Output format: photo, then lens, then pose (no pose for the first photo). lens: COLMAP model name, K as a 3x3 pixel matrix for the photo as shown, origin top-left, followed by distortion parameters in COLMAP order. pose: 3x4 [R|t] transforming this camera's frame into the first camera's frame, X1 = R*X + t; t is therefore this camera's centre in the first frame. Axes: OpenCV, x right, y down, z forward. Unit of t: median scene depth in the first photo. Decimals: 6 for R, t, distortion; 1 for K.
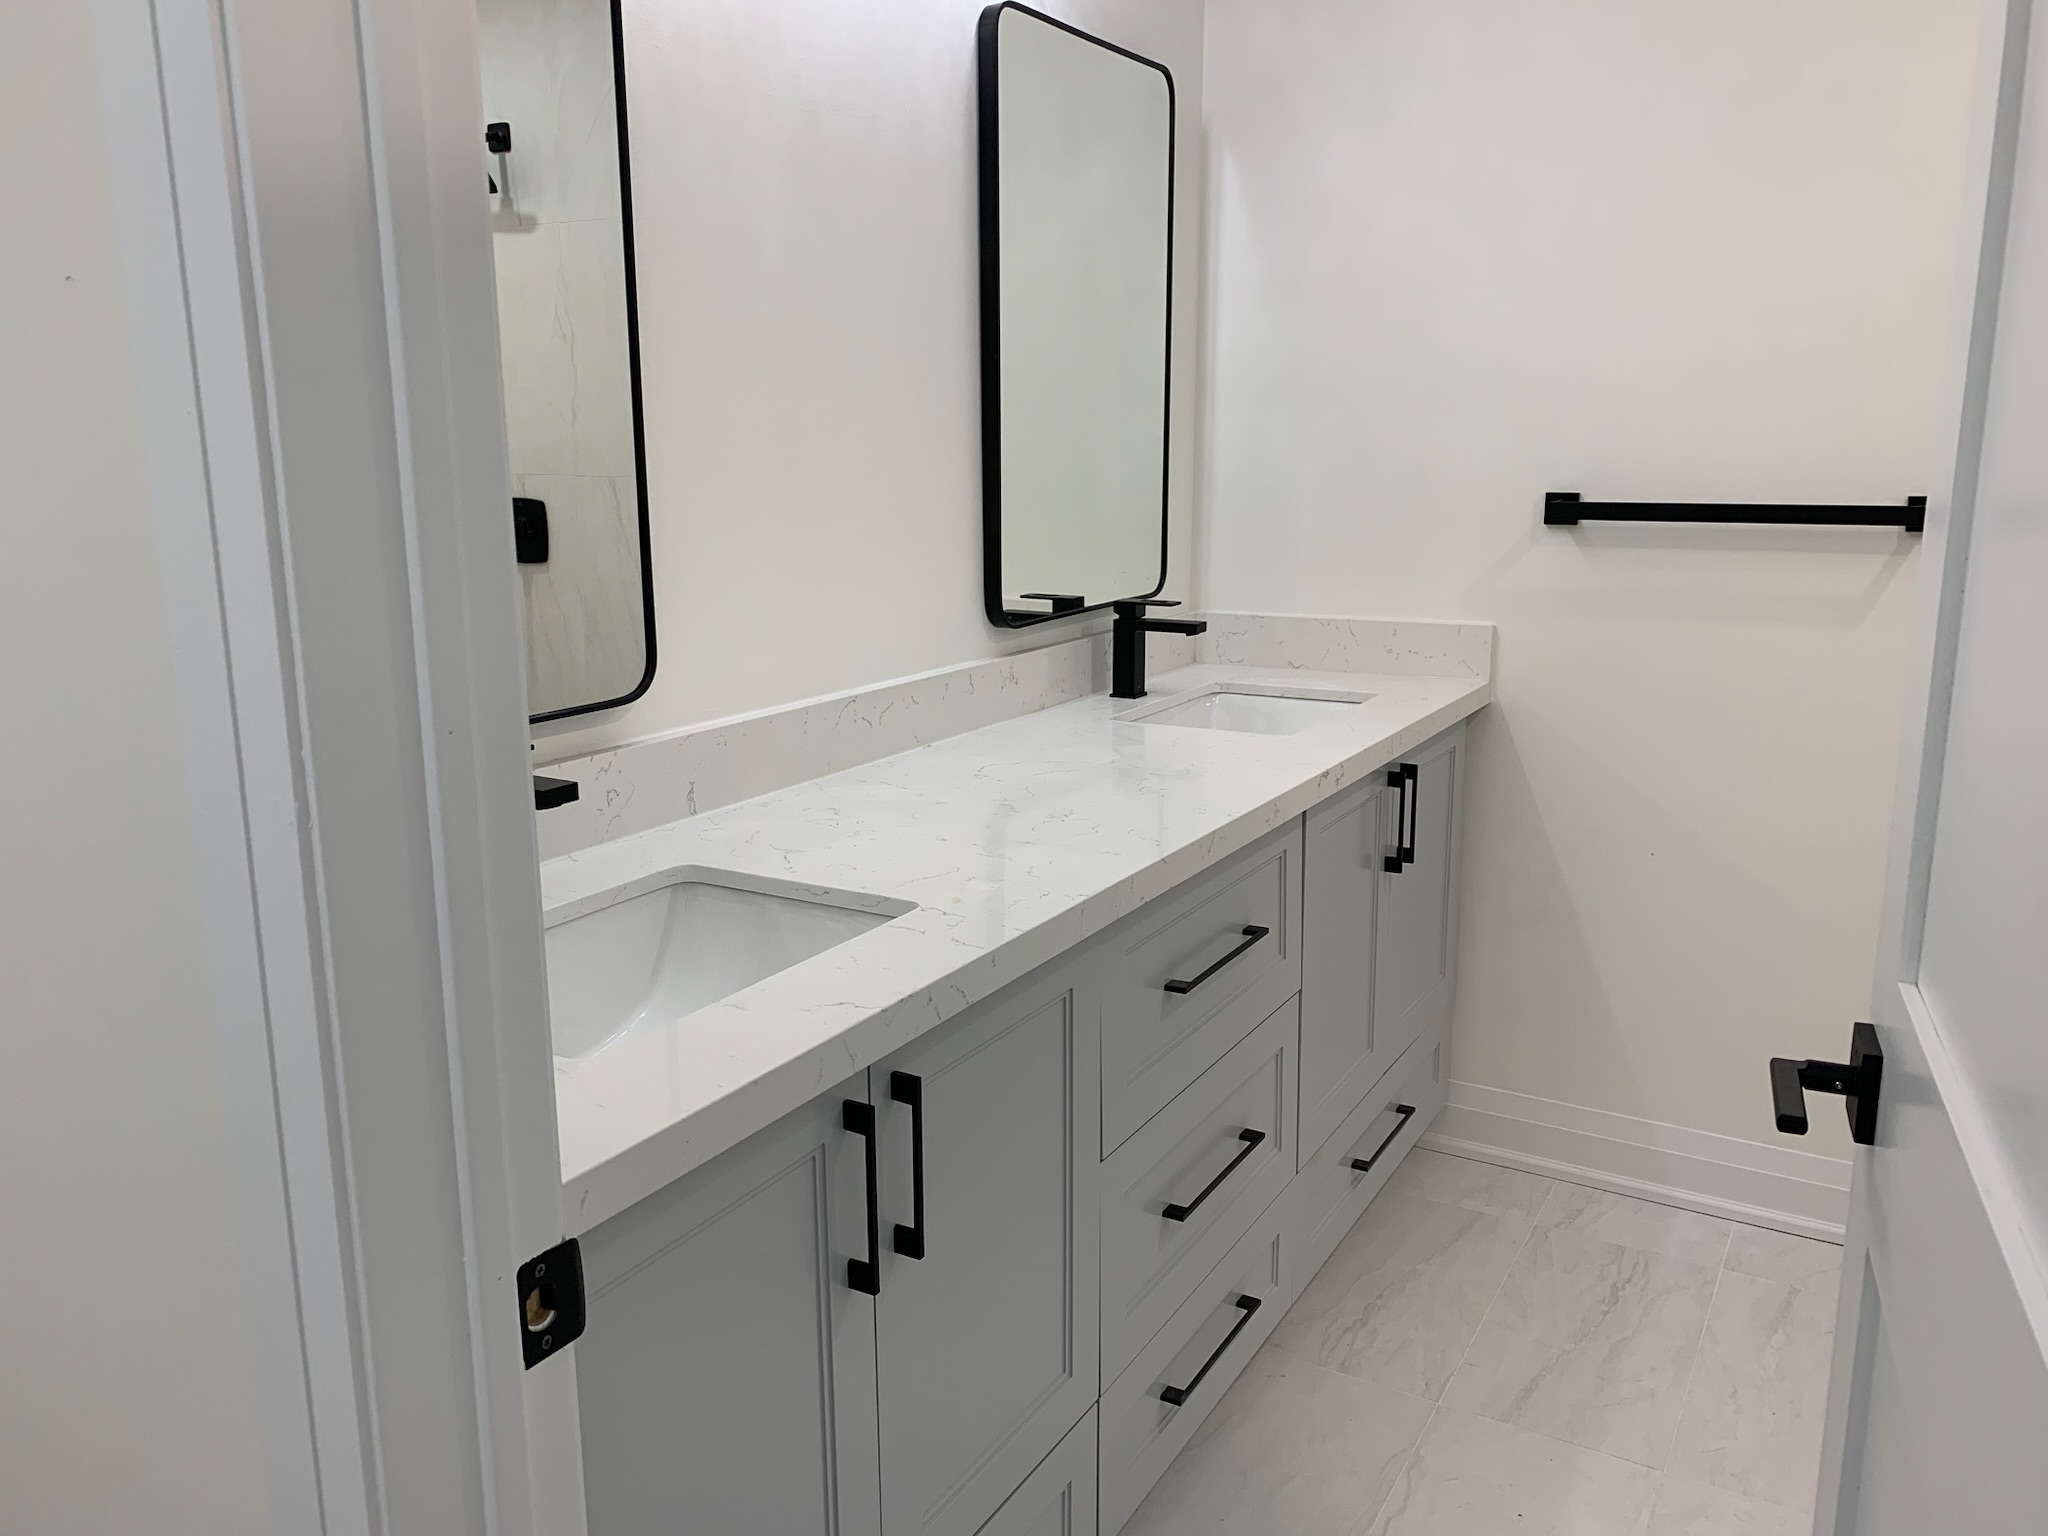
lens RADIAL K [[1550.5, 0, 1057.2], [0, 1550.5, 750.8], [0, 0, 1]] dist [0.112239, -0.067712]
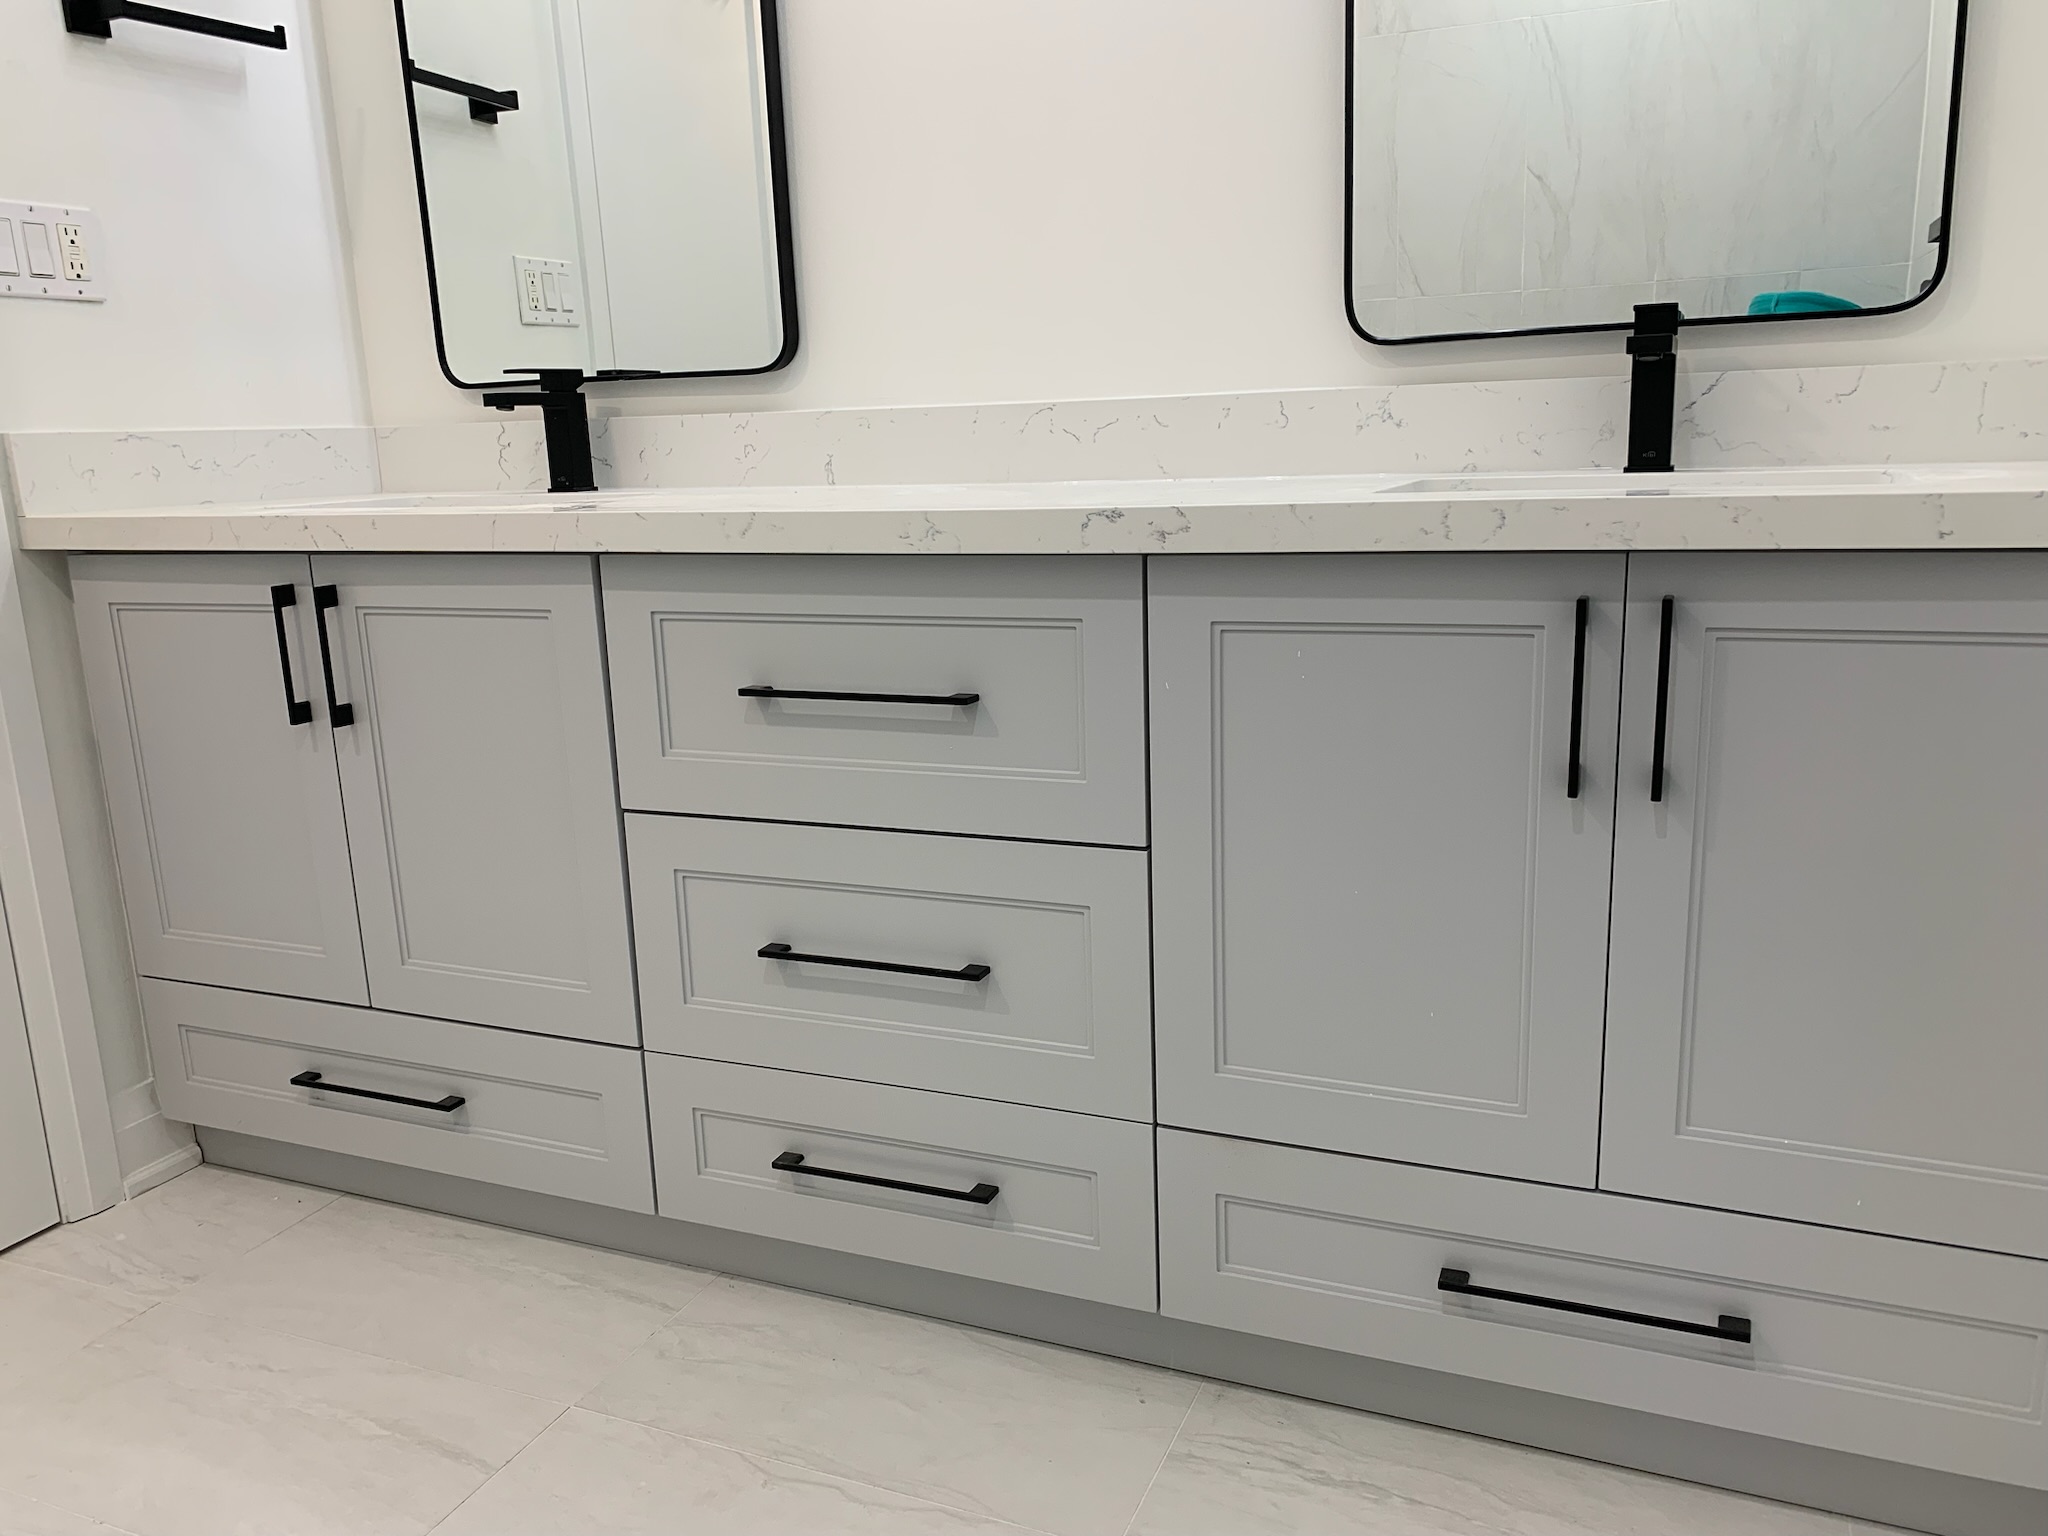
lens RADIAL K [[1586.3, 0, 1025.4], [0, 1586.3, 743.4], [0, 0, 1]] dist [0.162435, -0.437115]
pose [[0.106077, 0.194783, -0.975094, 0.722854], [-0.163868, 0.970643, 0.176067, -0.003030], [0.980762, 0.141110, 0.134881, 0.762710]]
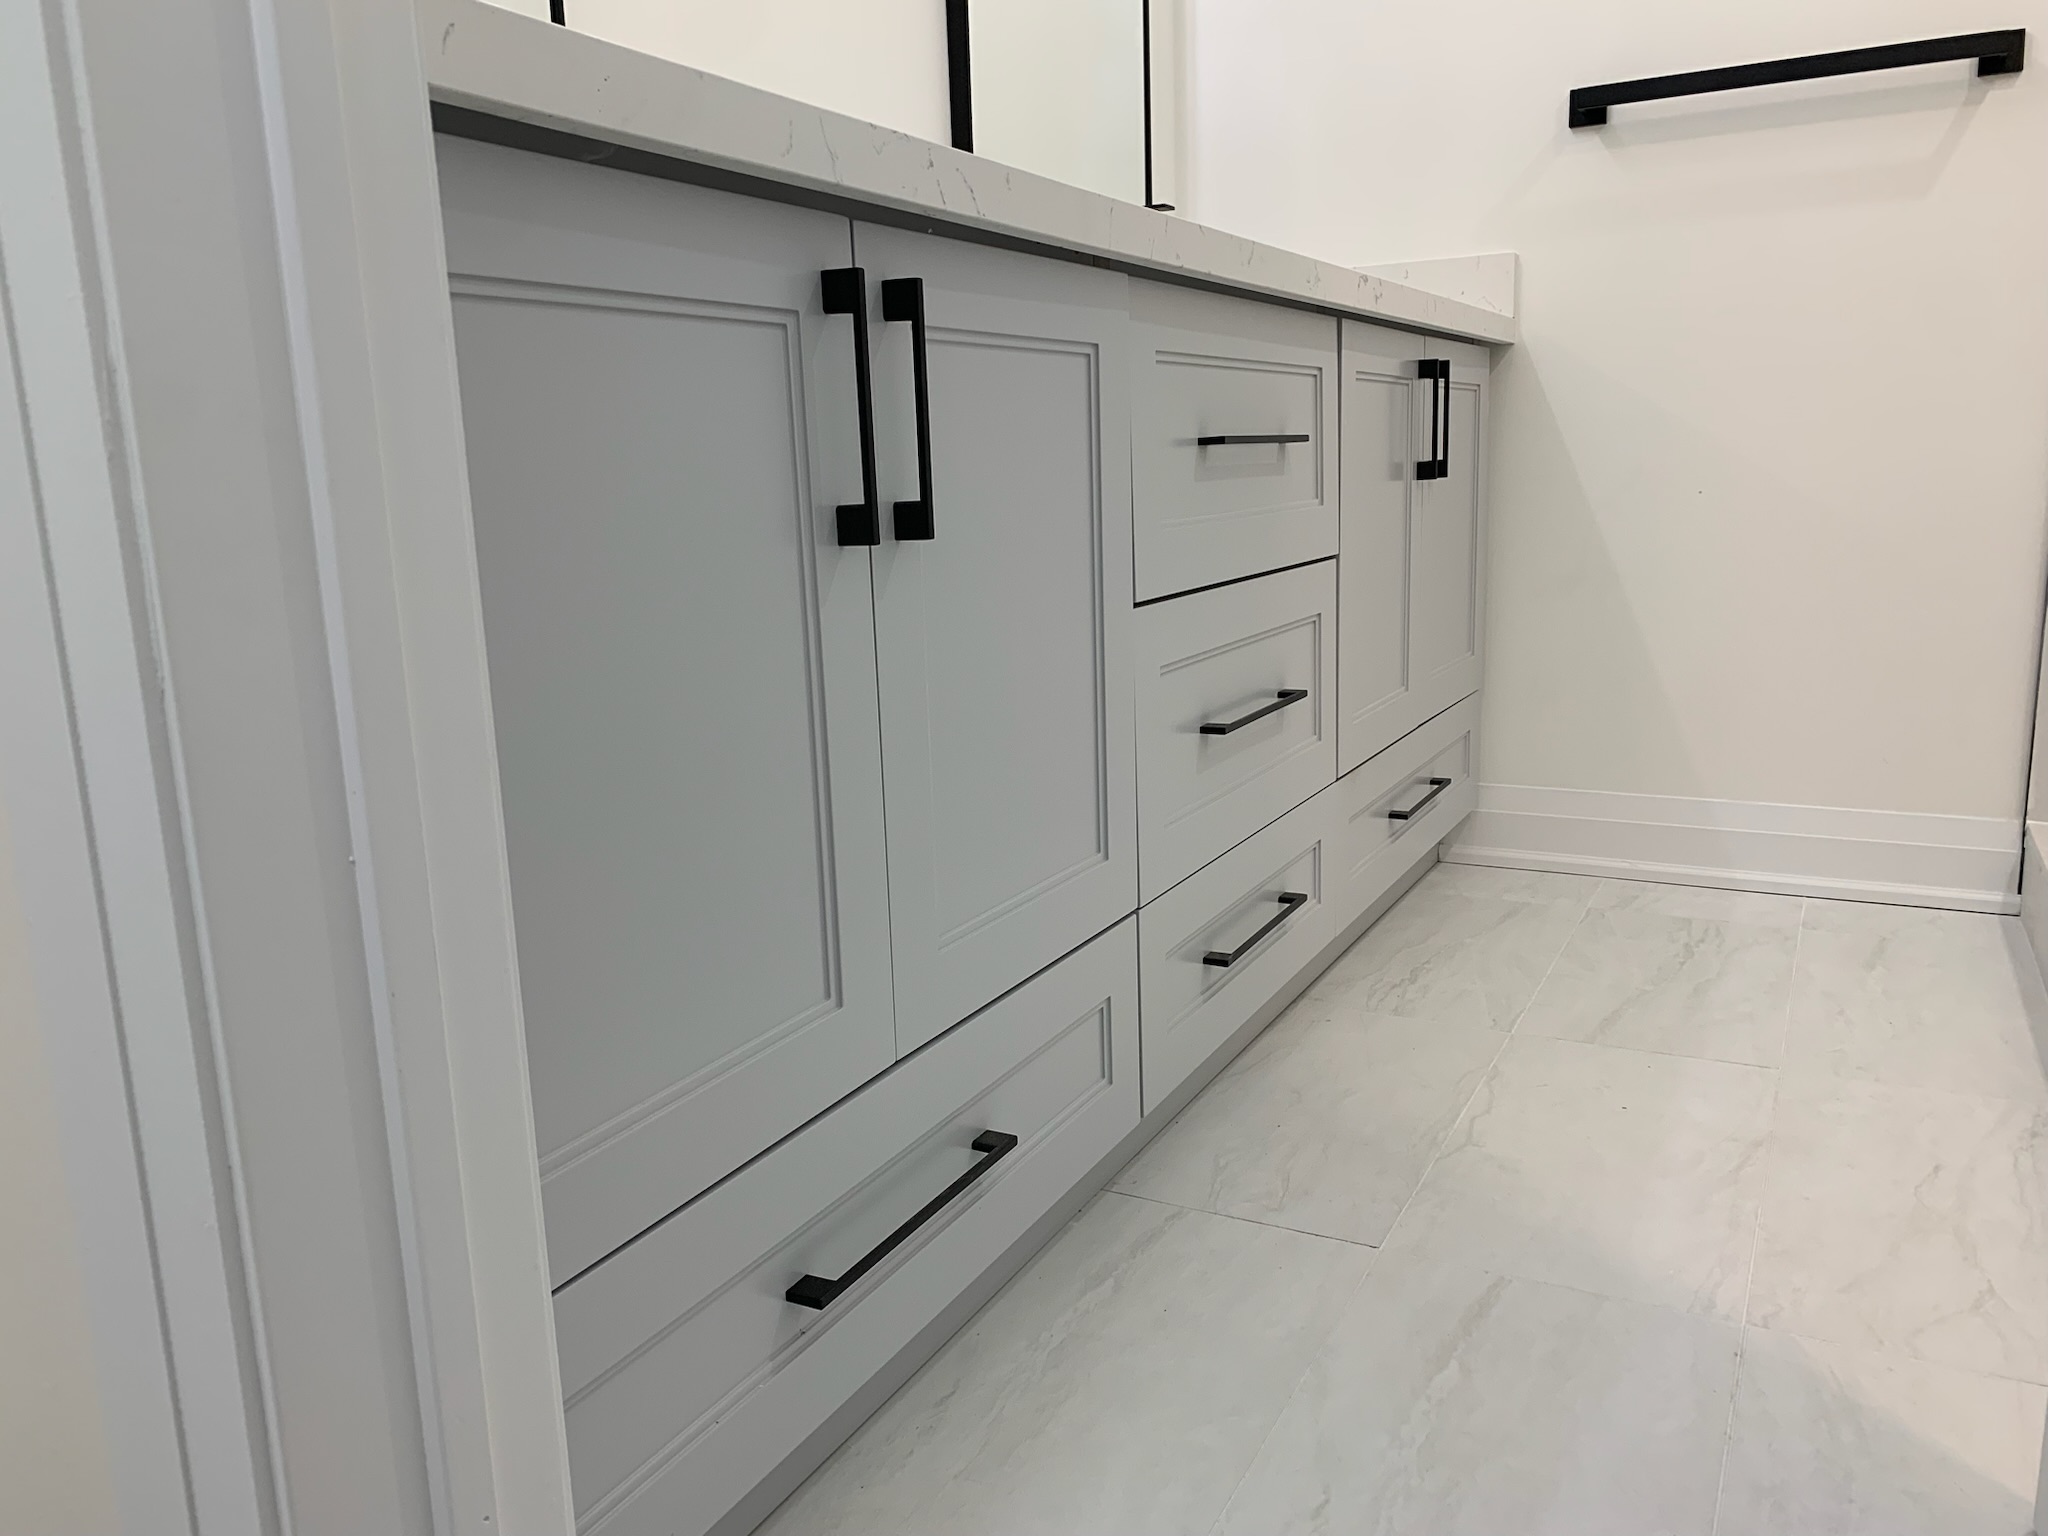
lens RADIAL K [[1567.5, 0, 1026.9], [0, 1567.5, 763.0], [0, 0, 1]] dist [0.048041, -0.061953]
pose [[0.999025, -0.036212, 0.025248, -0.034787], [0.036436, 0.999300, -0.008493, 0.237904], [-0.024923, 0.009405, 0.999645, 0.135580]]
